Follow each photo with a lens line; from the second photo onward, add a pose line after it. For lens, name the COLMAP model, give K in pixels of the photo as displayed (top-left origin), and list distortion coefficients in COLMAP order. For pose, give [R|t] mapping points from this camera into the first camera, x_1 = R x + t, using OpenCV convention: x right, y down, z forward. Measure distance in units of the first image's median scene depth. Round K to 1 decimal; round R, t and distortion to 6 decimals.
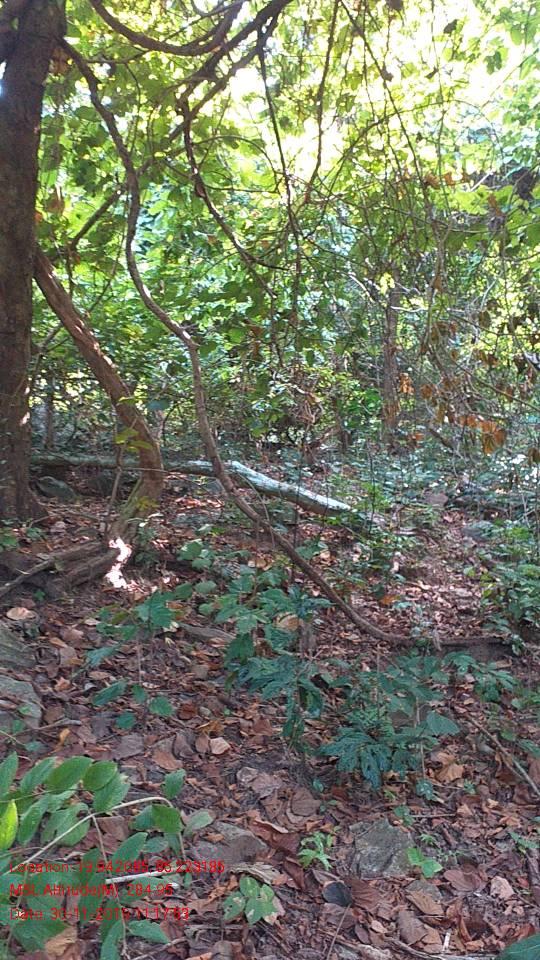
lens RADIAL K [[651.9, 0, 270.0], [0, 651.9, 480.0], [0, 0, 1]] dist [0.023385, 0.000459]
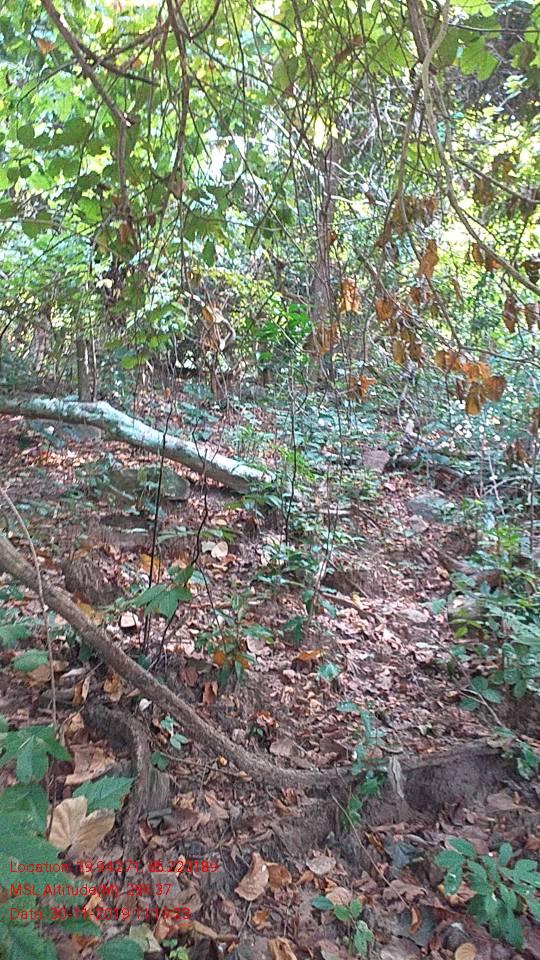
lens RADIAL K [[651.9, 0, 270.0], [0, 651.9, 480.0], [0, 0, 1]] dist [0.023385, 0.000459]
pose [[0.992965, 0.017203, 0.117150, 0.052662], [-0.030306, 0.993358, 0.111004, -0.033931], [-0.114462, -0.113774, 0.986891, 0.316771]]
